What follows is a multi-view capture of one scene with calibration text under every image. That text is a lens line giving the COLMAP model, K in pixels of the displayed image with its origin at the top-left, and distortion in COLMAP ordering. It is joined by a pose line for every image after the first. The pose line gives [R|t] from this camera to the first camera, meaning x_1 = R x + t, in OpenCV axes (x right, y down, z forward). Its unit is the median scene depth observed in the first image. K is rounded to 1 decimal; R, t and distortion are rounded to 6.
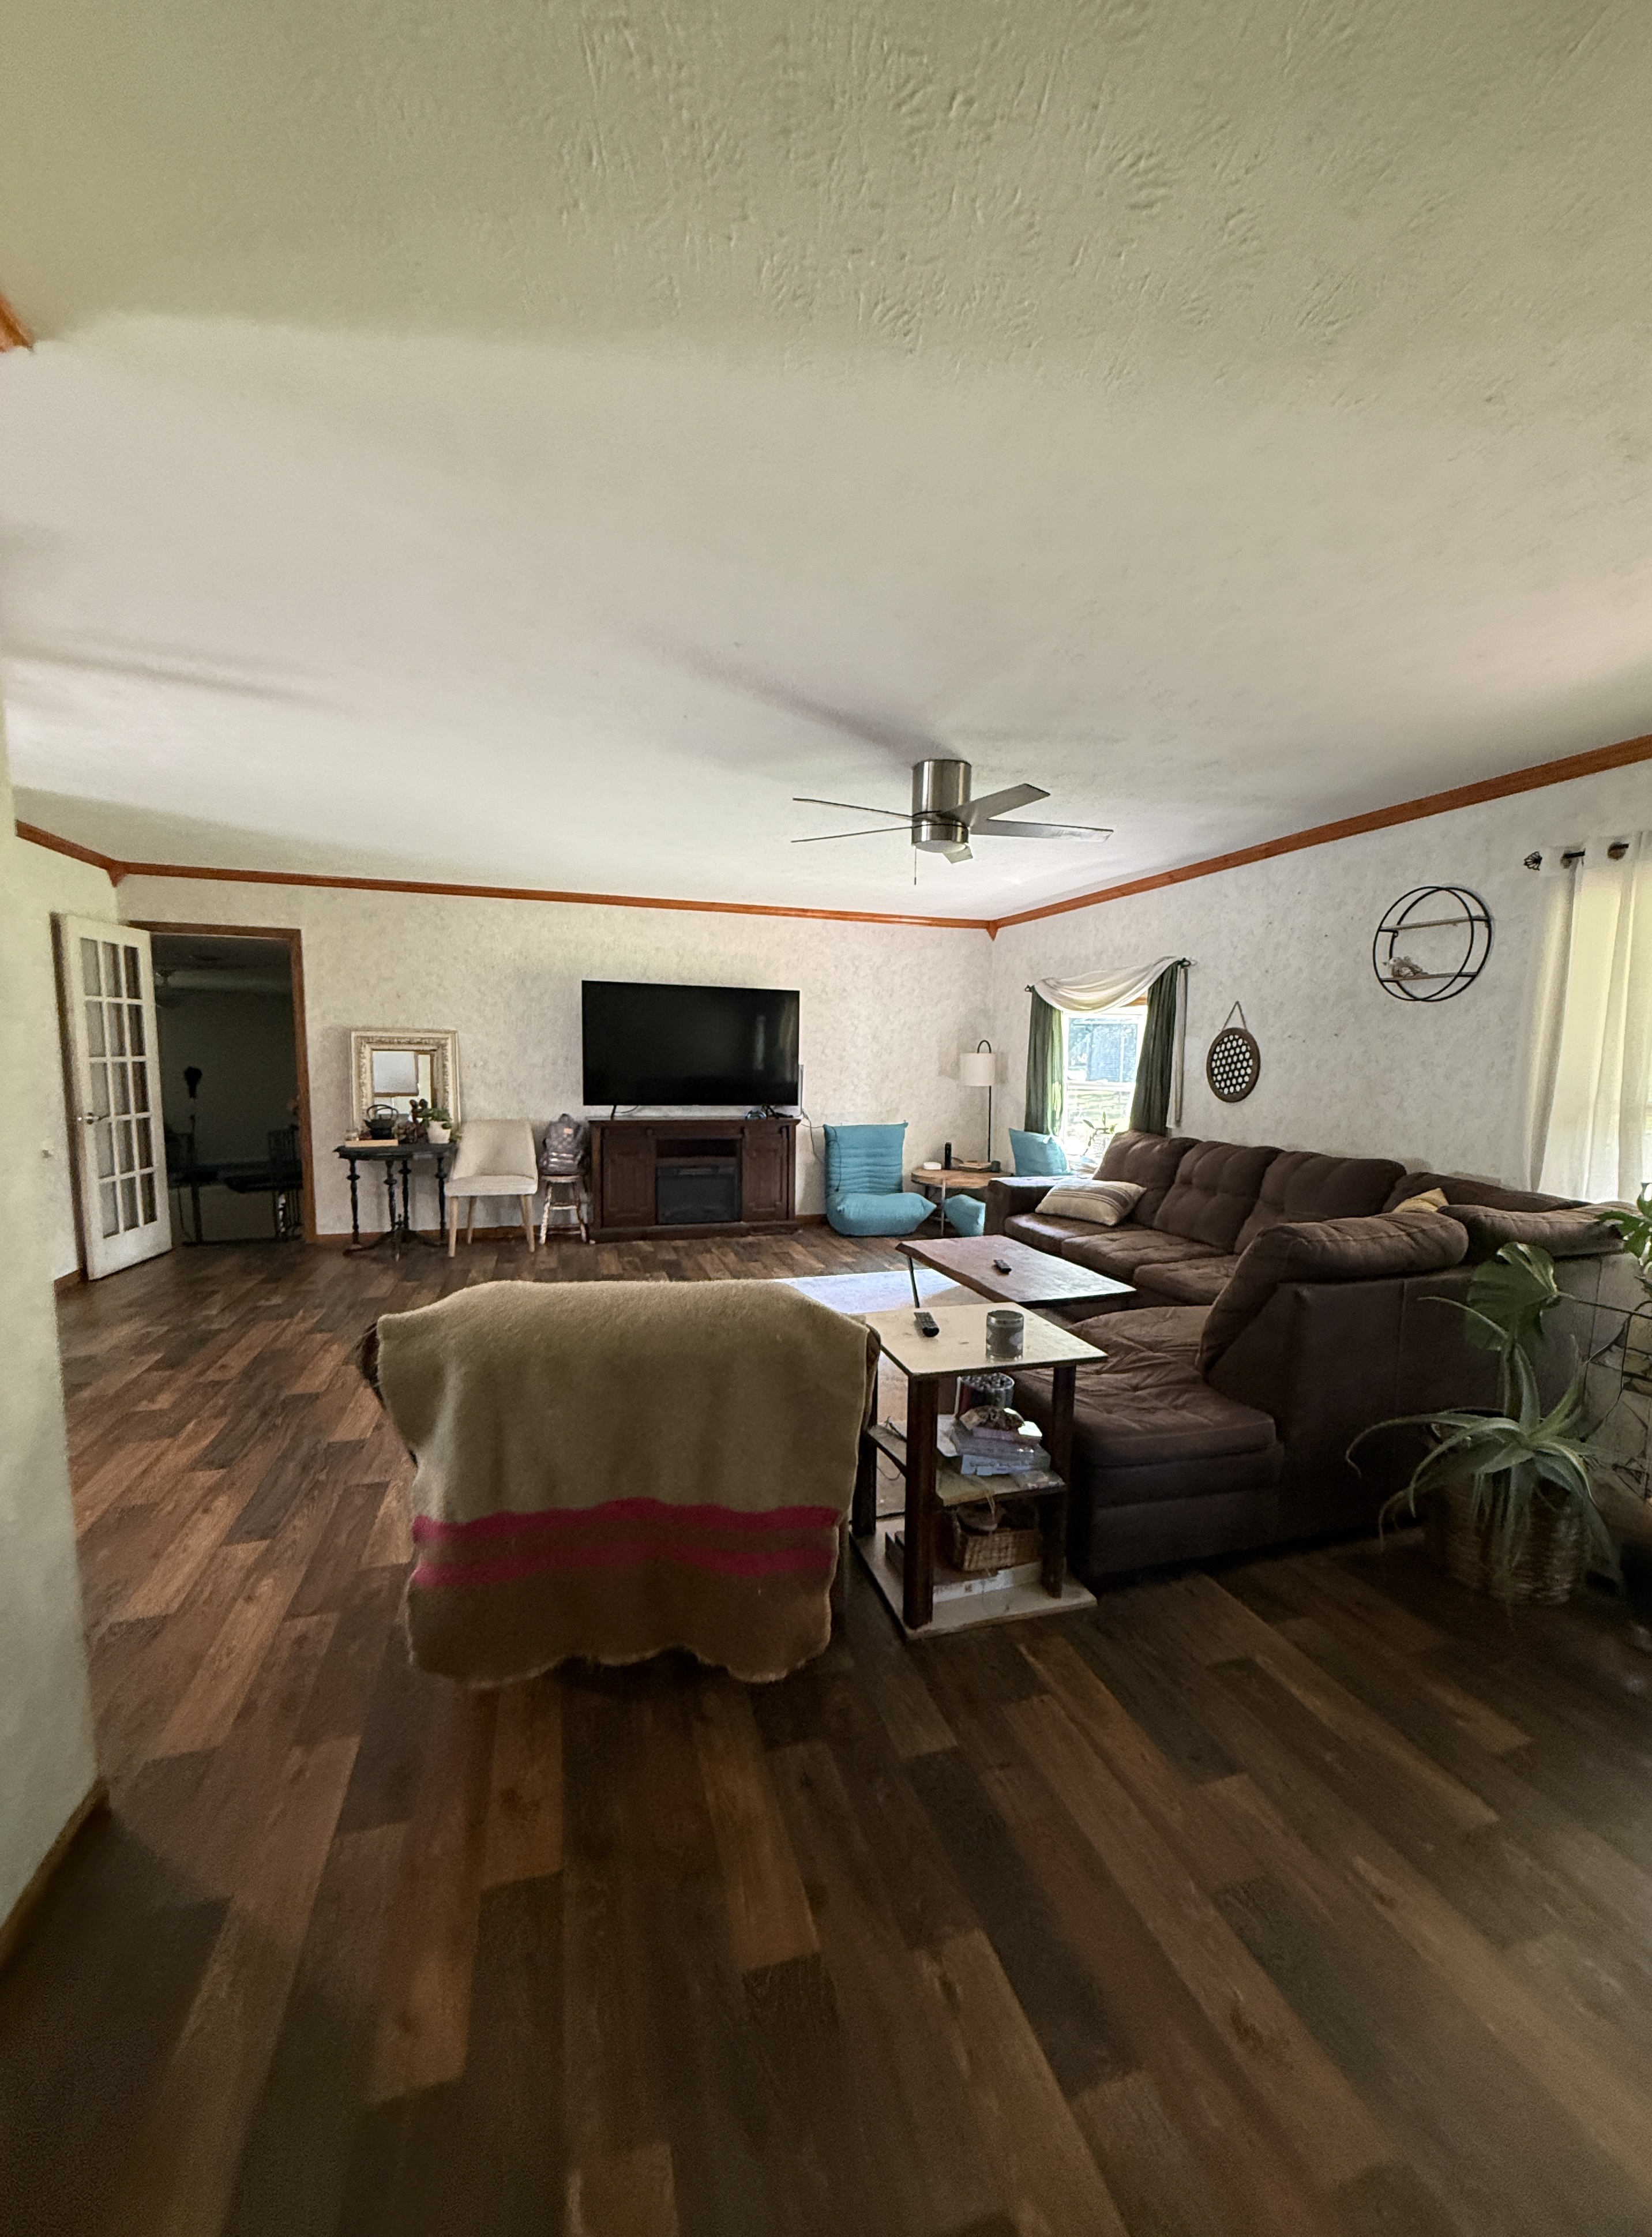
lens RADIAL K [[929.2, 0, 869.9], [0, 929.2, 1154.3], [0, 0, 1]] dist [-0.001224, 0.000007]
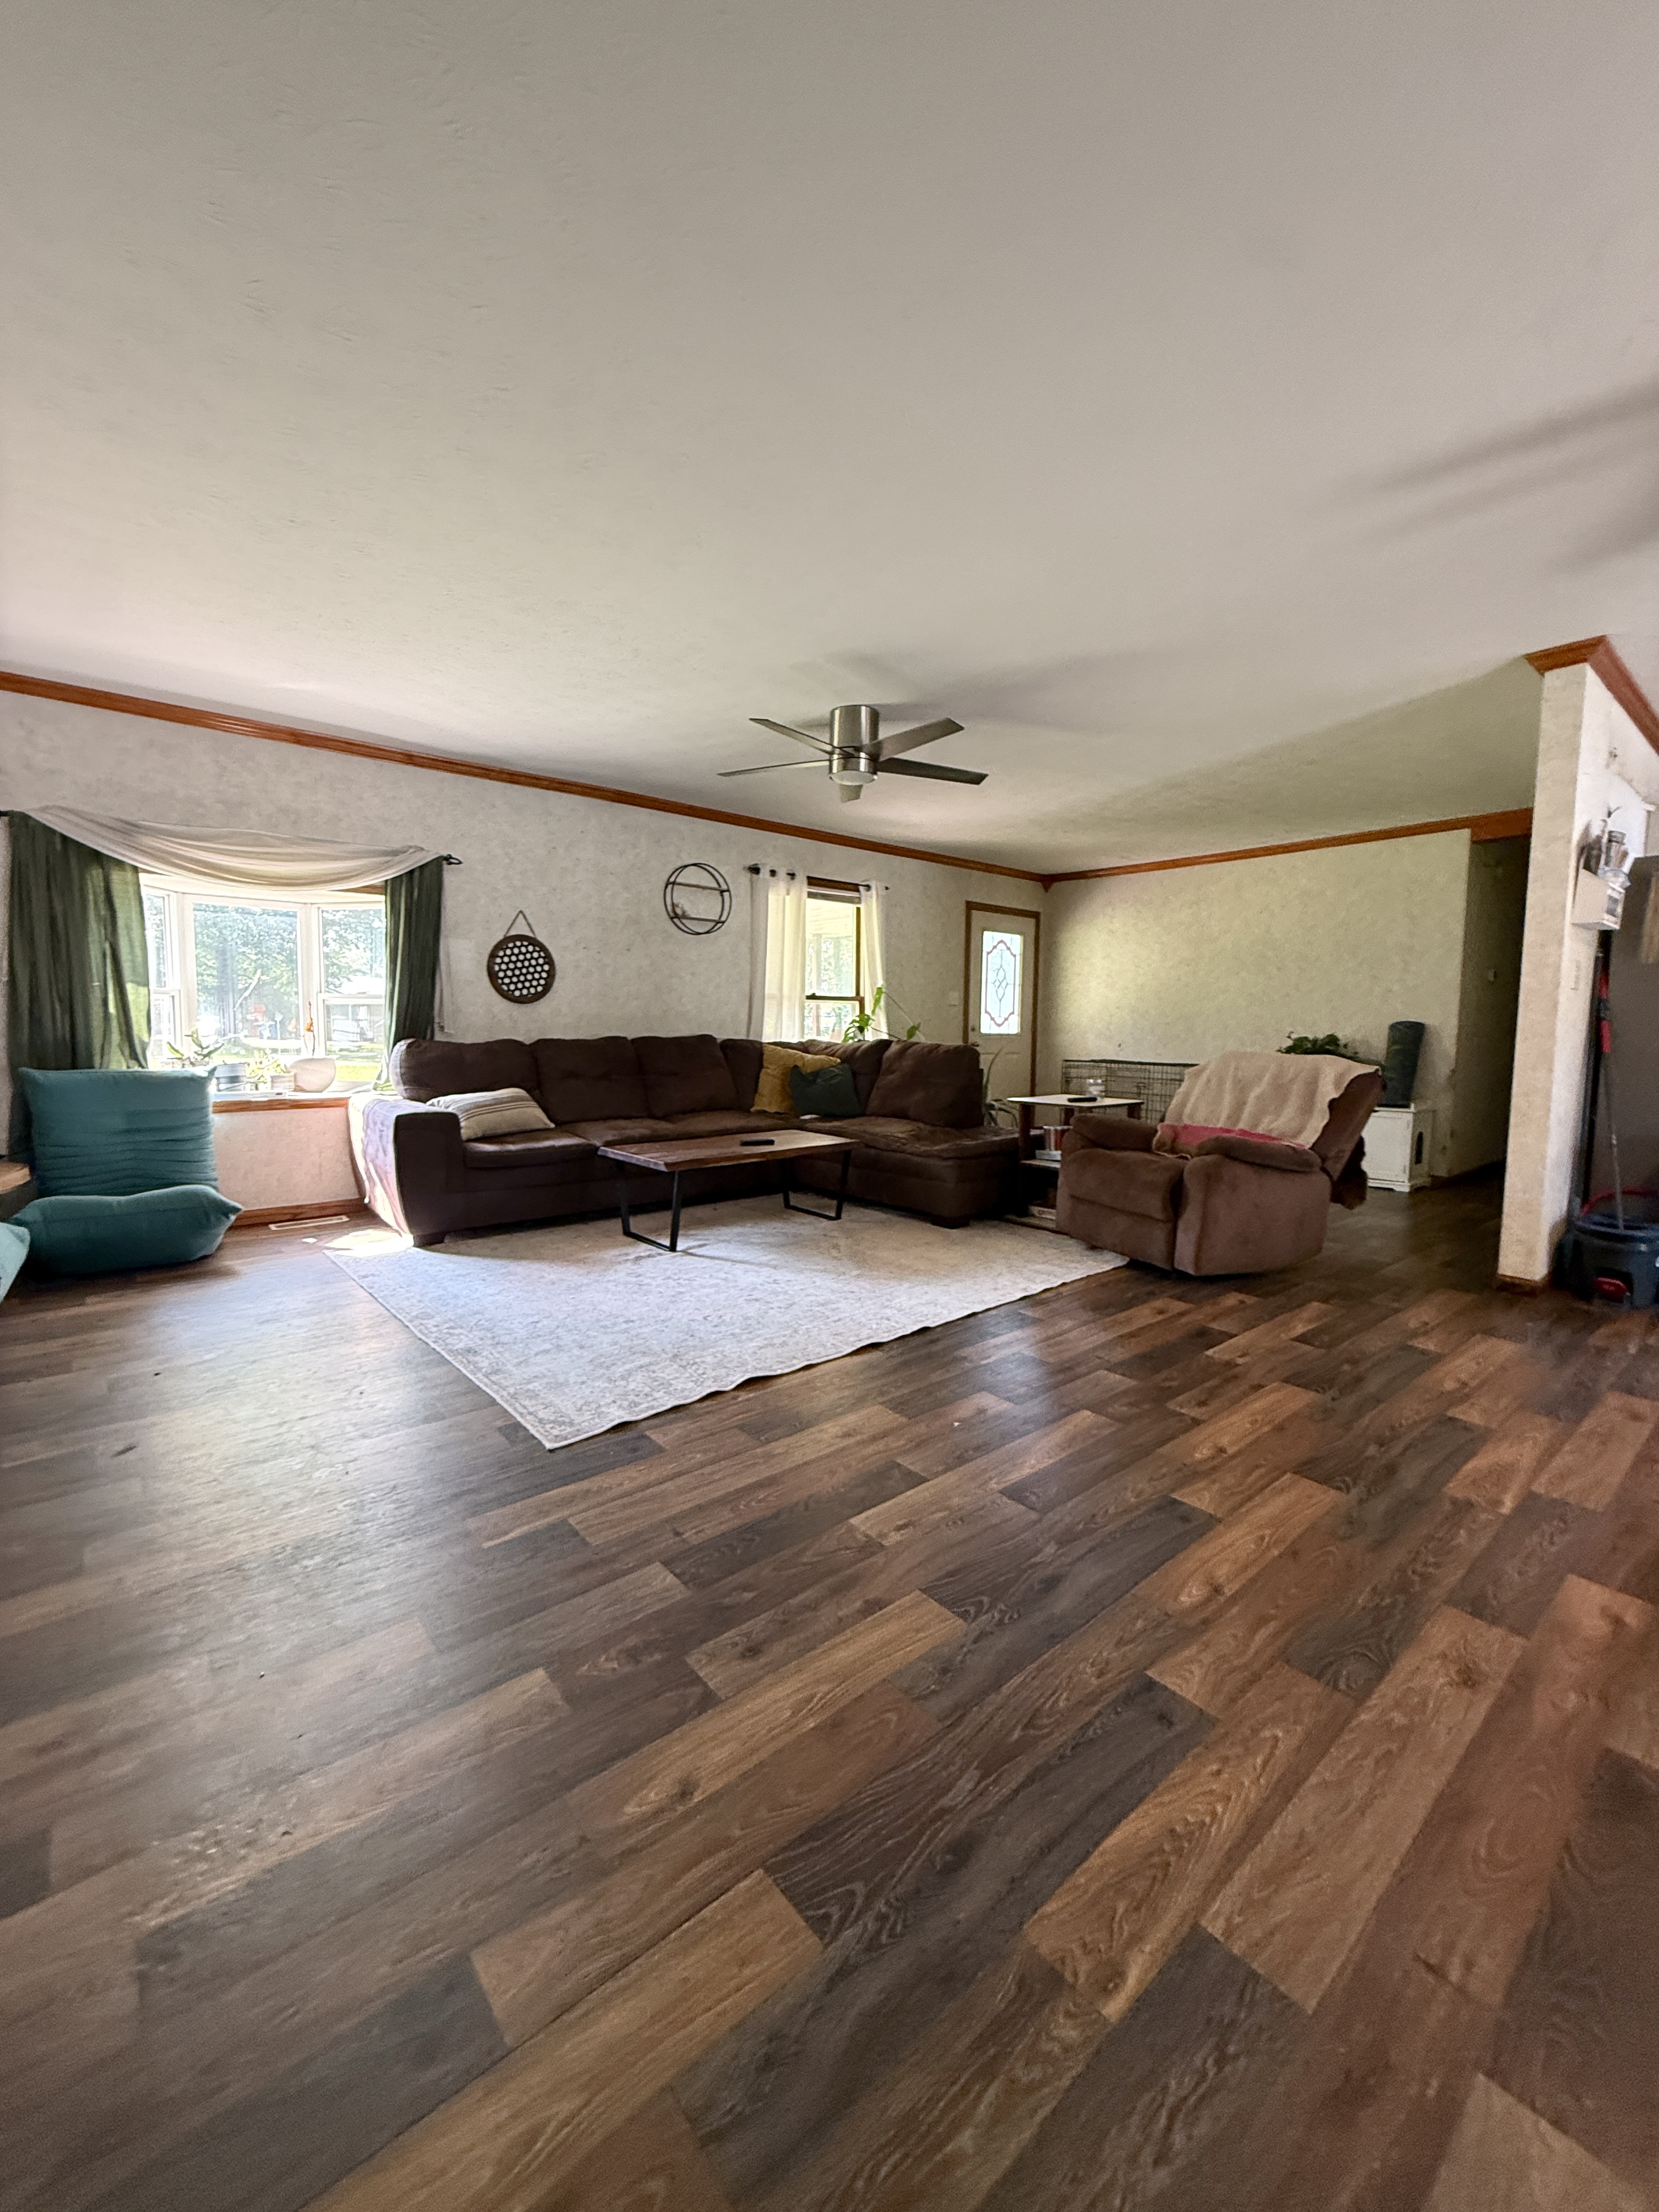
lens RADIAL K [[880.5, 0, 831.8], [0, 880.5, 1097.5], [0, 0, 1]] dist [-0.001114, 0.000155]
pose [[-0.365875, -0.098898, 0.925394, -0.799603], [0.084668, 0.986677, 0.138922, -0.067449], [-0.926805, 0.129179, -0.352627, 1.173713]]
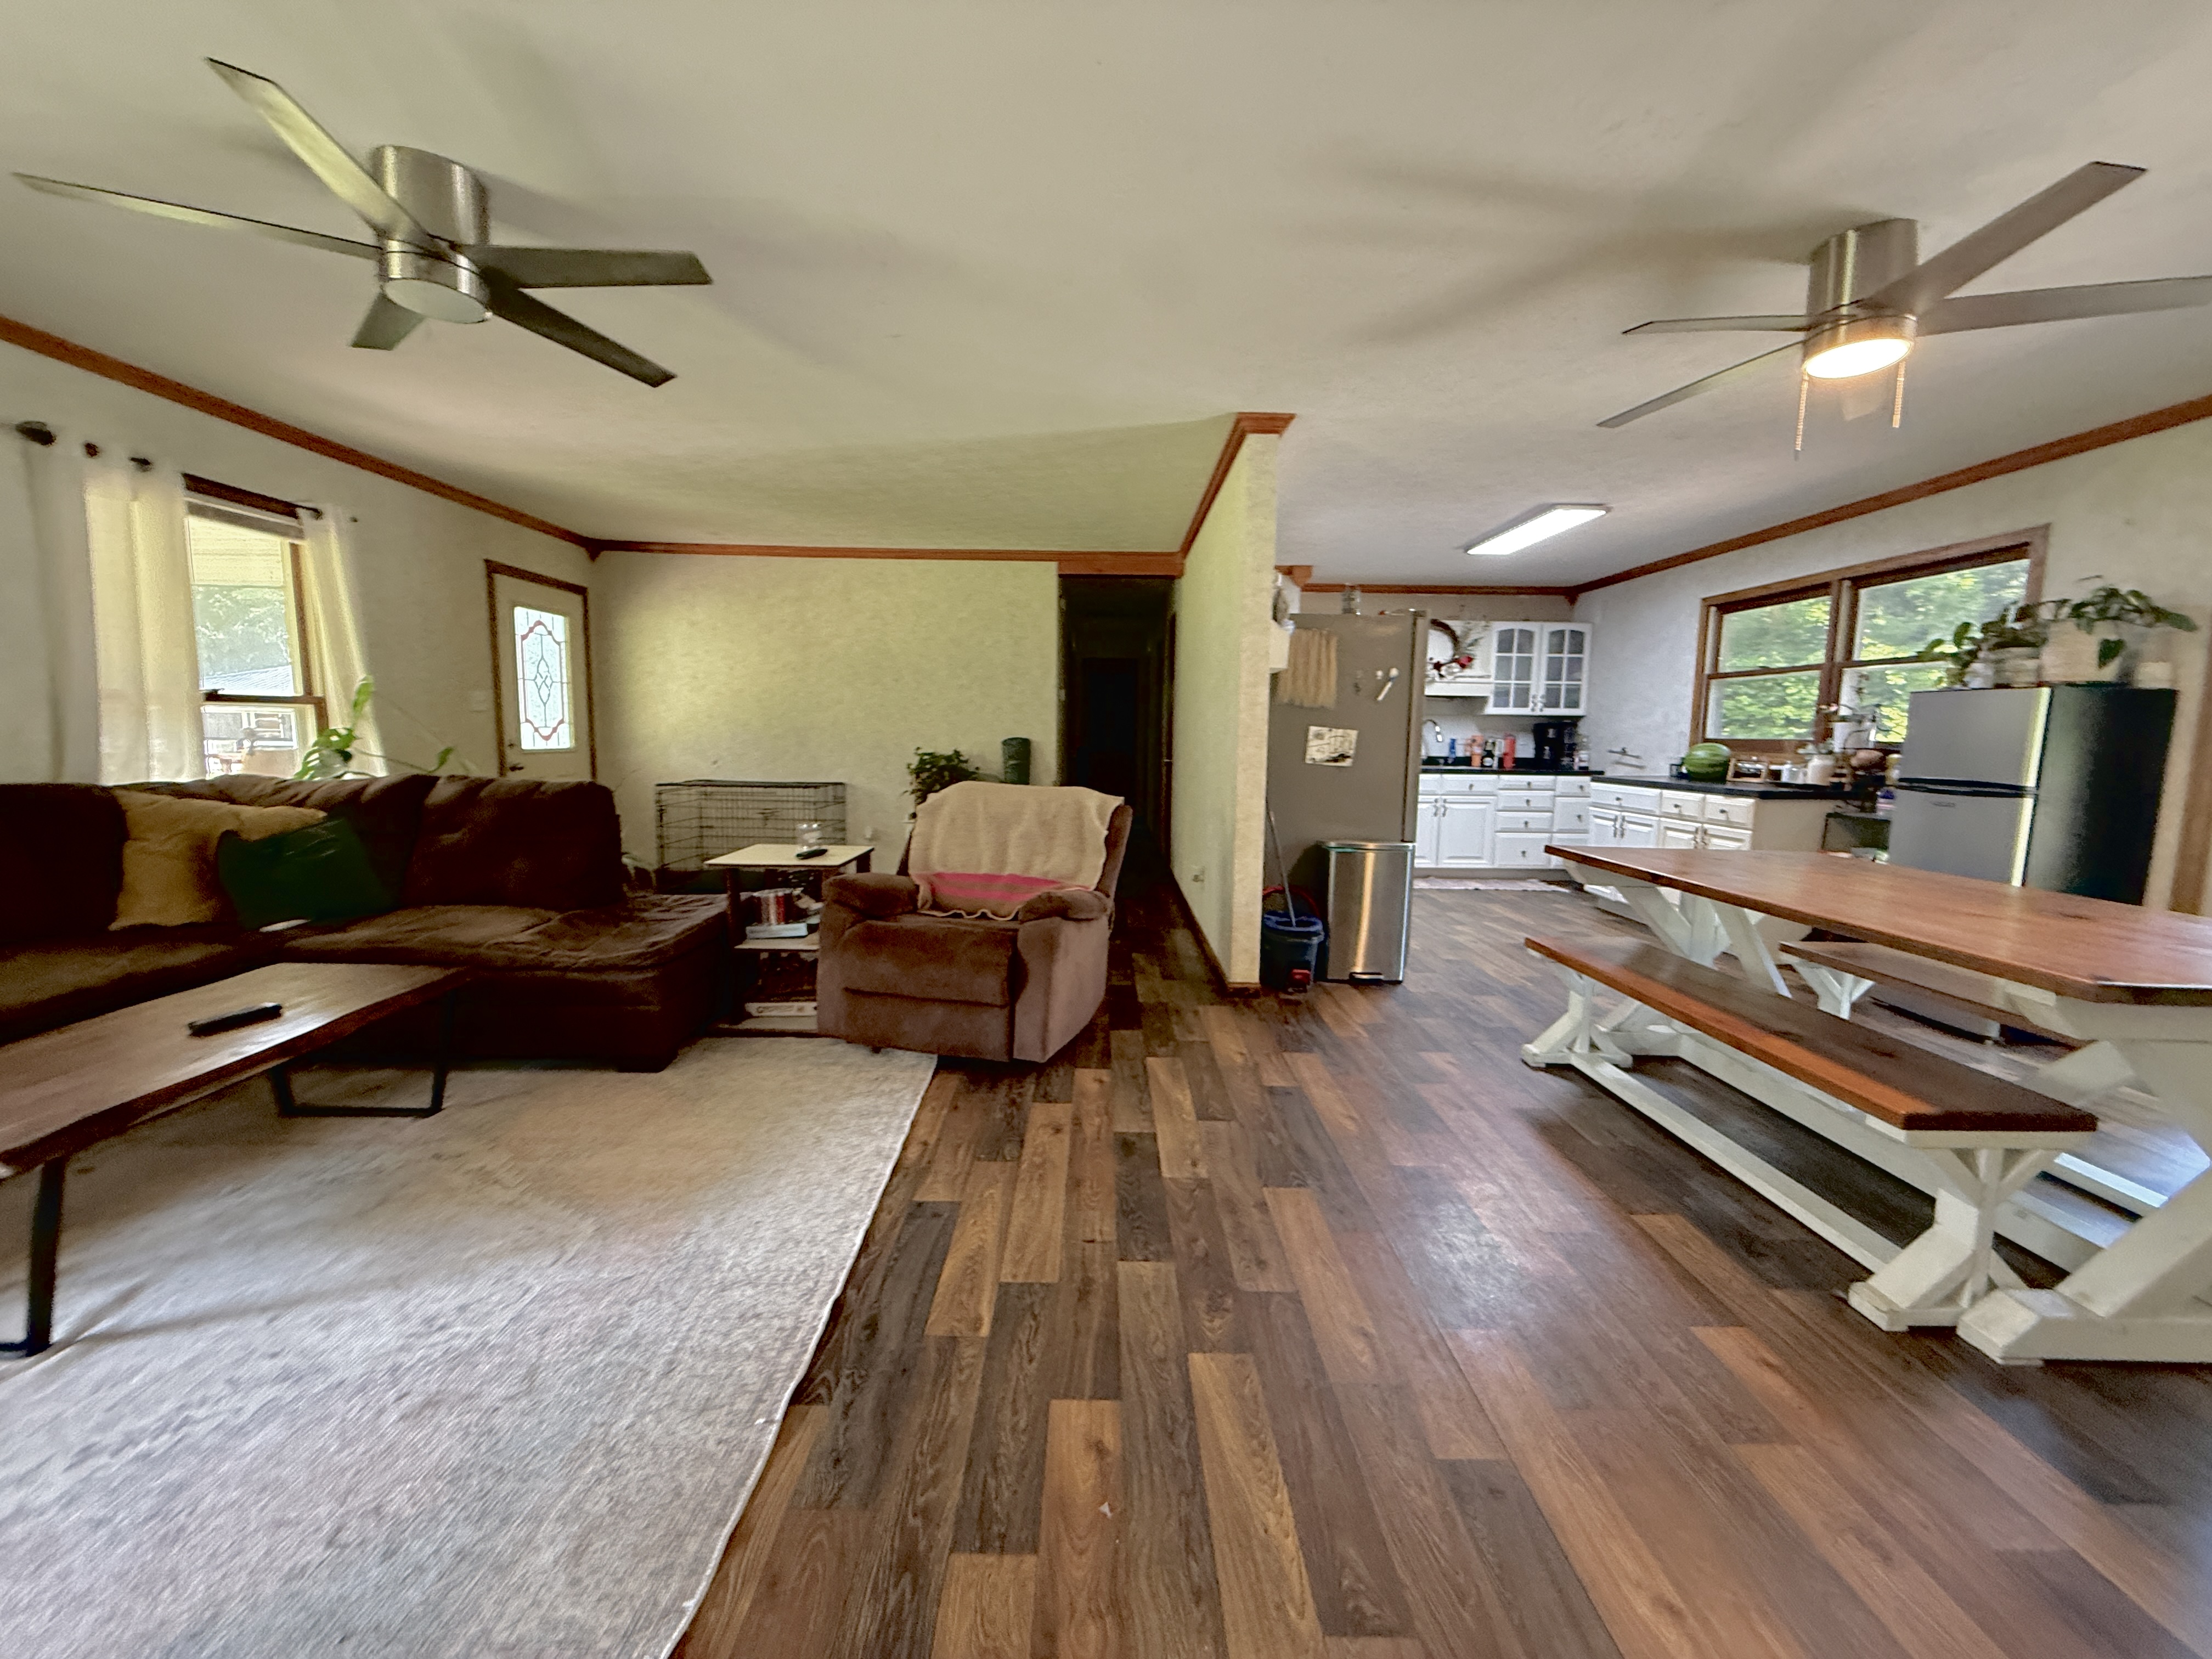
lens RADIAL K [[880.6, 0, 1101.6], [0, 880.6, 828.7], [0, 0, 1]] dist [0.001161, -0.000110]
pose [[-0.946563, -0.070112, 0.314807, -0.448562], [0.000972, 0.975461, 0.220171, -0.091241], [-0.322519, 0.208712, -0.923266, 1.176754]]
